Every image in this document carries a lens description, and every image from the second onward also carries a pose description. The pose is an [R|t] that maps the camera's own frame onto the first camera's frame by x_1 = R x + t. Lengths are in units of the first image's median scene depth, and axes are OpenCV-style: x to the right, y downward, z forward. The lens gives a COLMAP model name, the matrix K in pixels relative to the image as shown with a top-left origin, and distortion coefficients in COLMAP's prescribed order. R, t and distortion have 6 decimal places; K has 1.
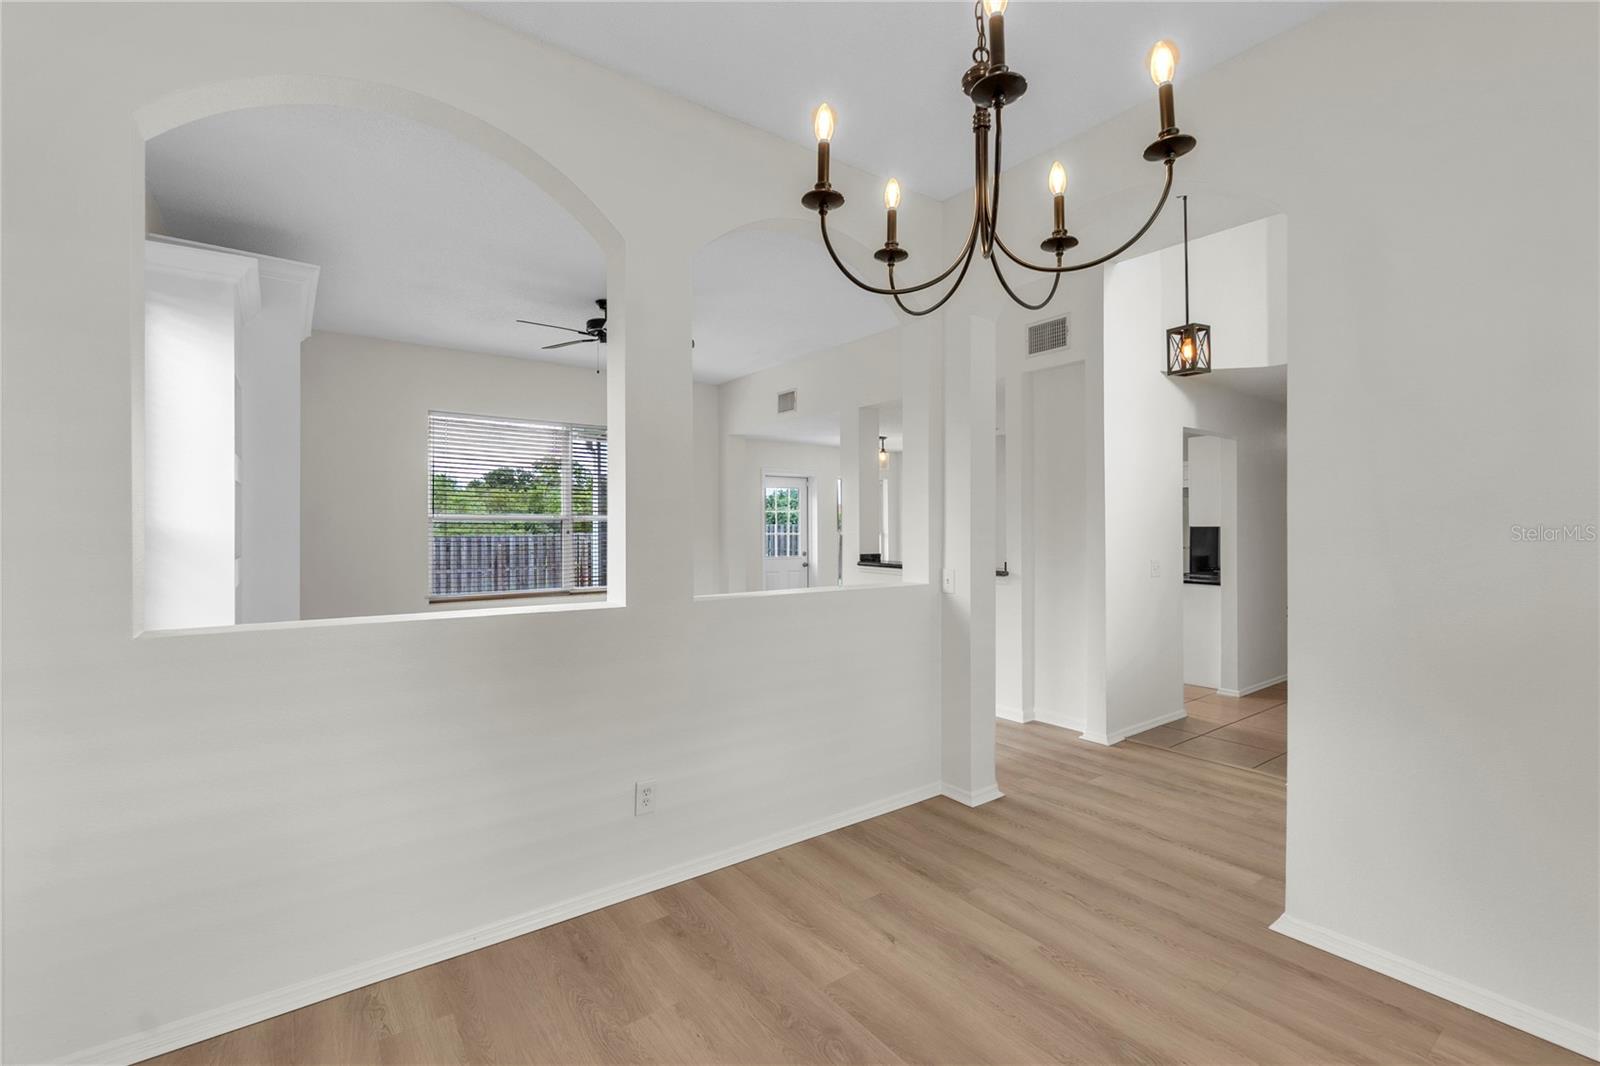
lens RADIAL K [[674.2, 0, 816.2], [0, 674.2, 525.3], [0, 0, 1]] dist [-0.001183, -0.000061]
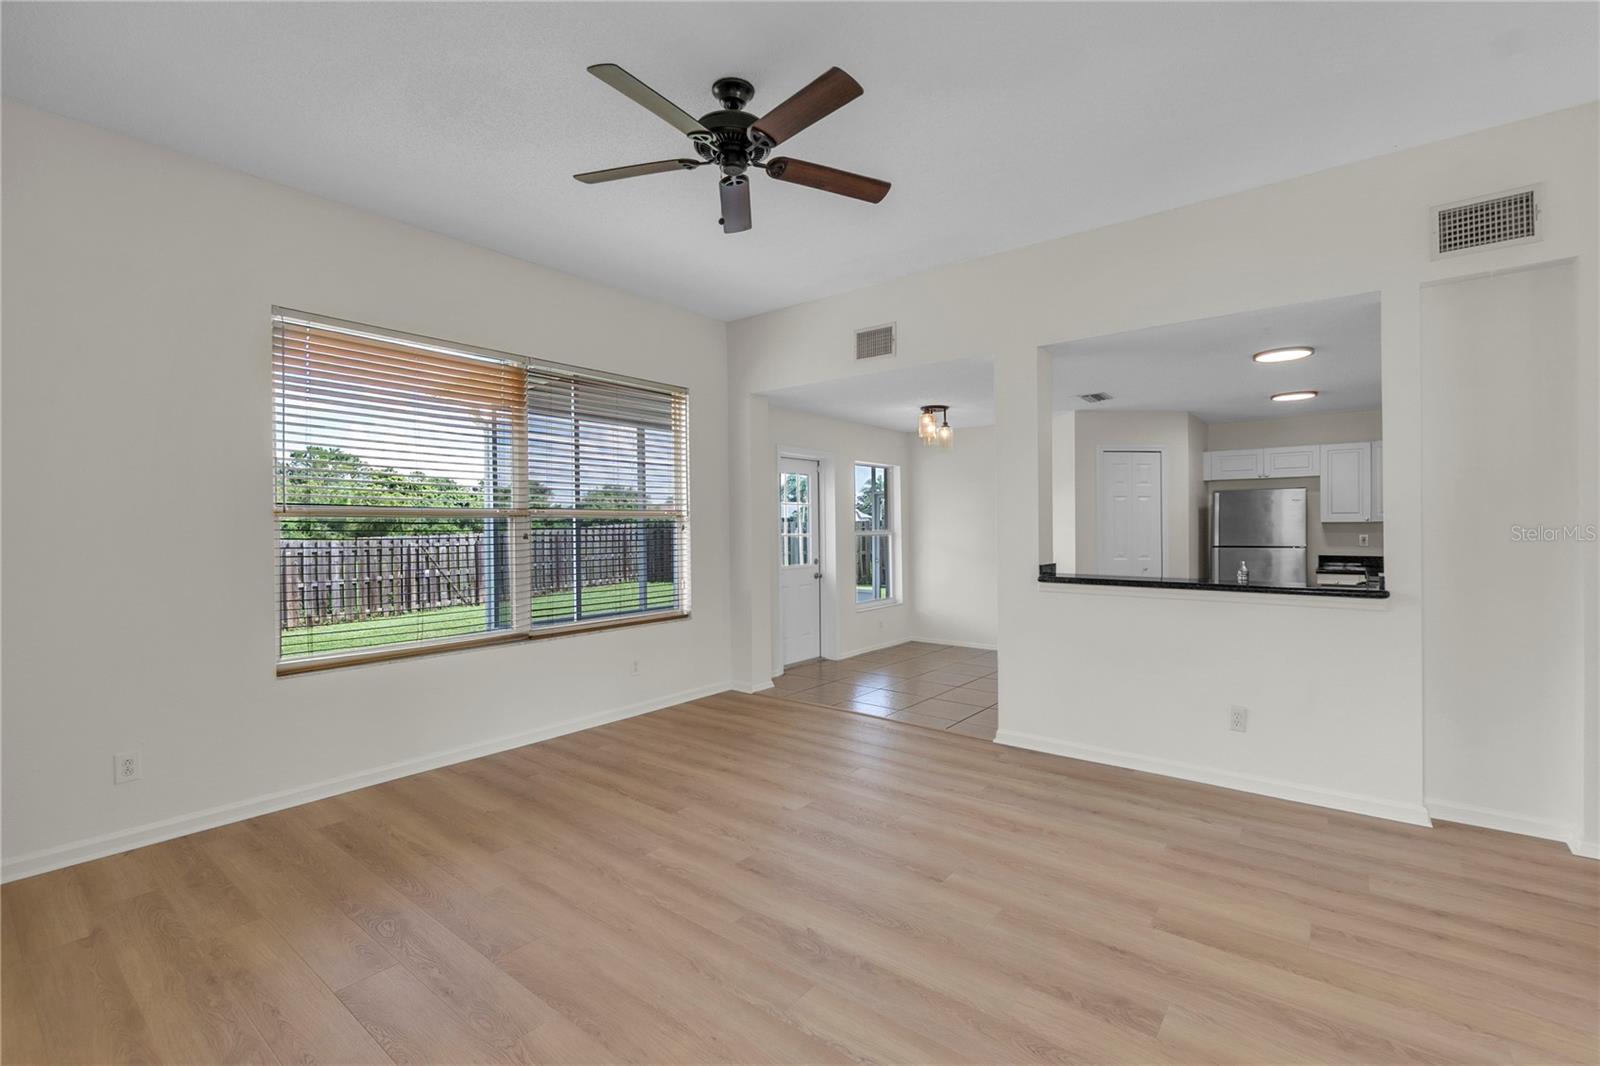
lens RADIAL K [[687.5, 0, 805.3], [0, 687.5, 524.1], [0, 0, 1]] dist [0.000702, 0.000372]
pose [[0.969034, 0.002785, 0.246911, -0.244581], [-0.001288, 0.999980, -0.006226, 0.005953], [-0.246923, 0.005715, 0.969018, 0.288037]]
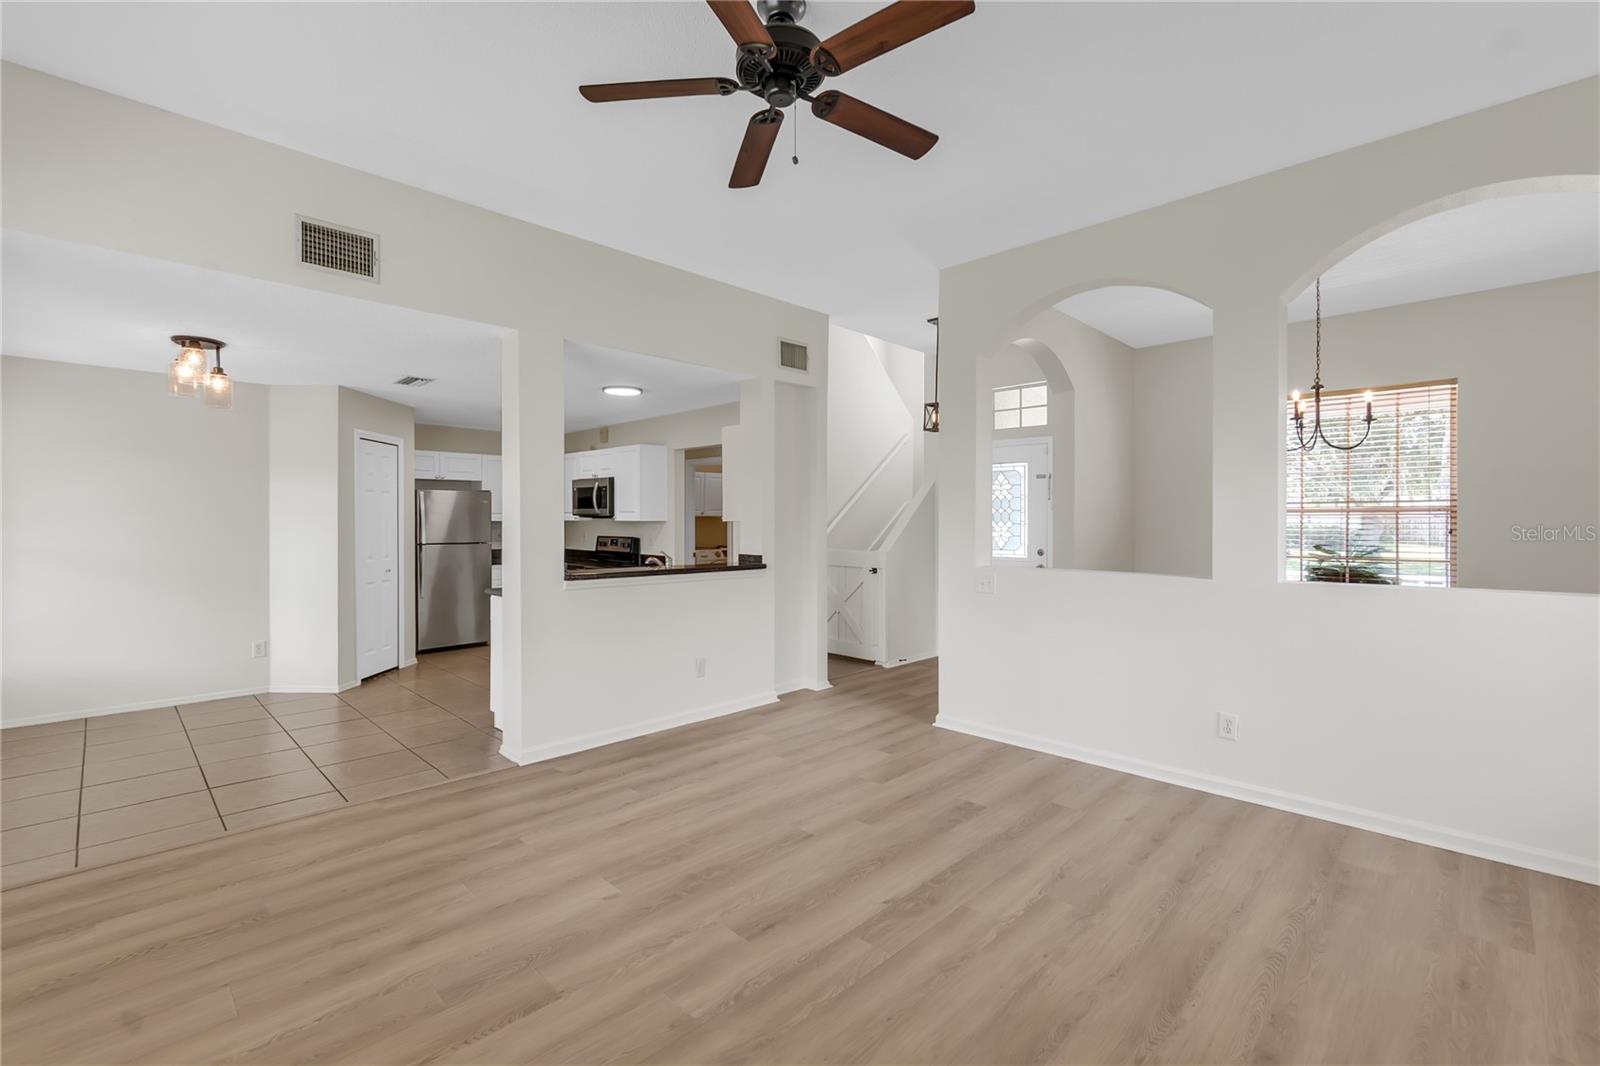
lens RADIAL K [[705.4, 0, 783.3], [0, 705.4, 521.5], [0, 0, 1]] dist [-0.001427, -0.000069]
pose [[-0.117613, 0.006508, 0.993038, -0.474676], [0.000319, 0.999979, -0.006516, 0.005675], [-0.993059, -0.000449, -0.117612, 0.641229]]
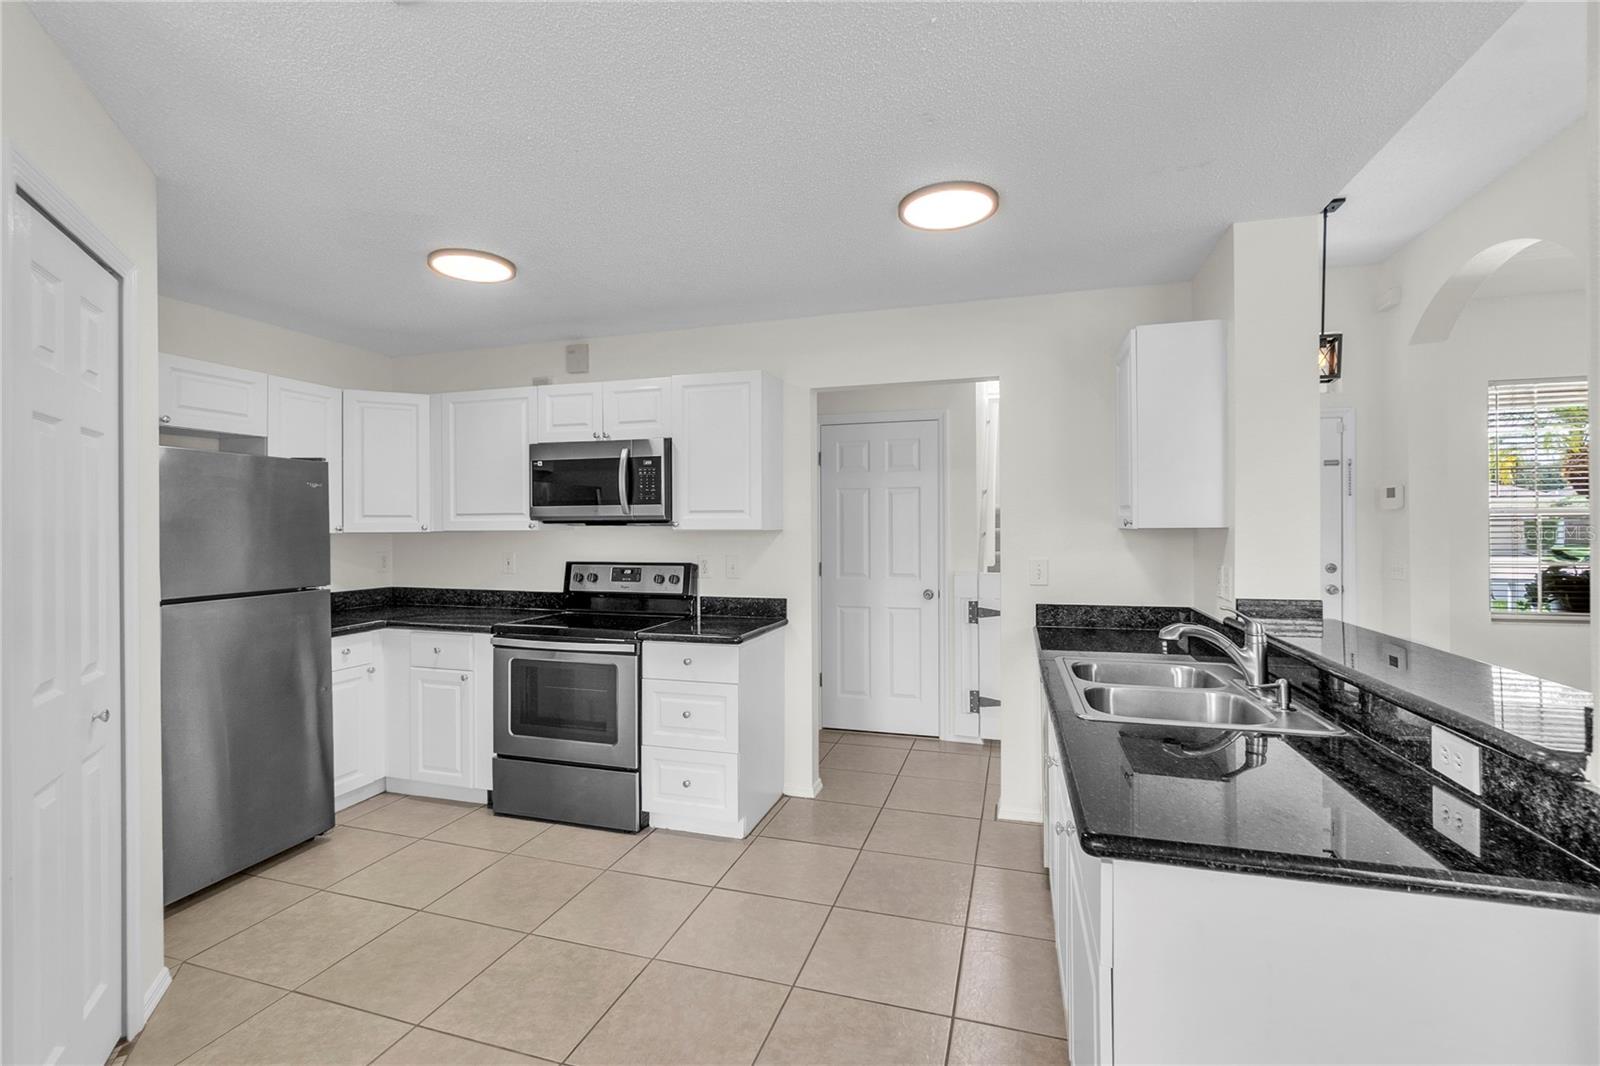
lens RADIAL K [[687.5, 0, 805.3], [0, 687.5, 524.1], [0, 0, 1]] dist [0.000702, 0.000372]
pose [[-0.580789, 0.016830, 0.813880, 0.058170], [0.012502, 0.999853, -0.011753, 0.001368], [-0.813958, 0.003349, -0.580914, 0.928428]]
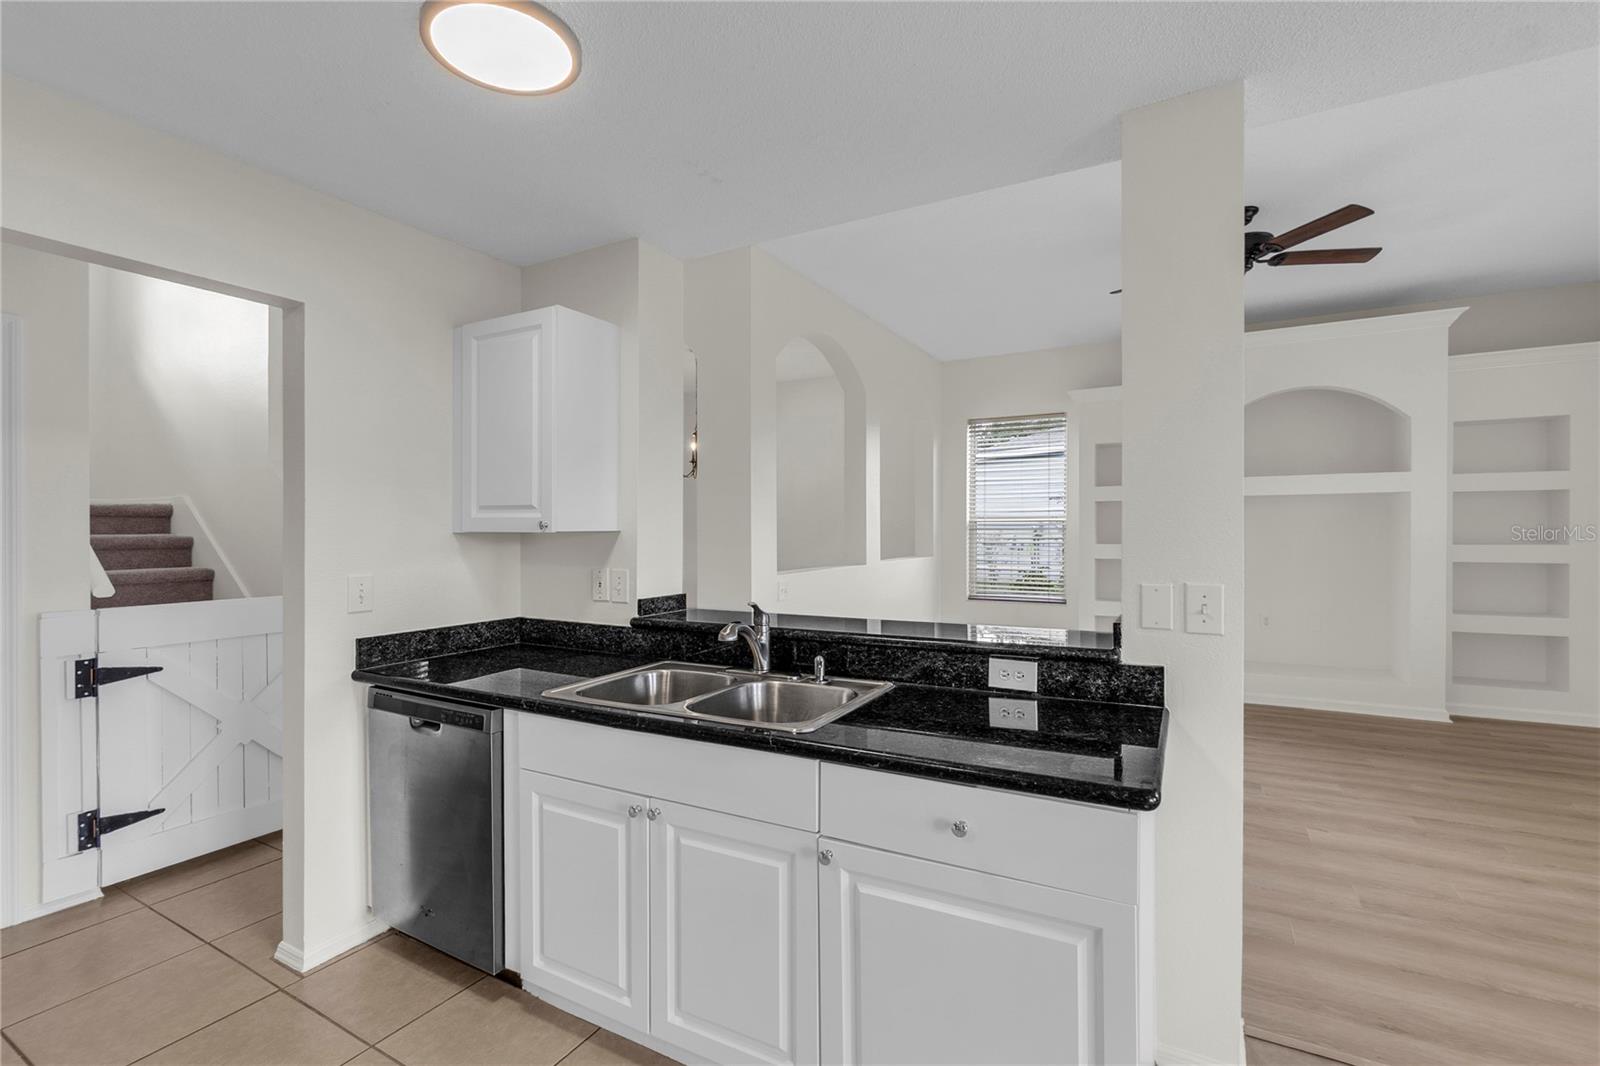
lens RADIAL K [[698.6, 0, 782.4], [0, 698.6, 542.7], [0, 0, 1]] dist [-0.001254, -0.000021]
pose [[-0.927578, 0.019945, -0.373097, 0.256443], [0.011664, 0.999633, 0.024440, -0.000281], [0.373448, 0.018318, -0.927470, 0.920937]]
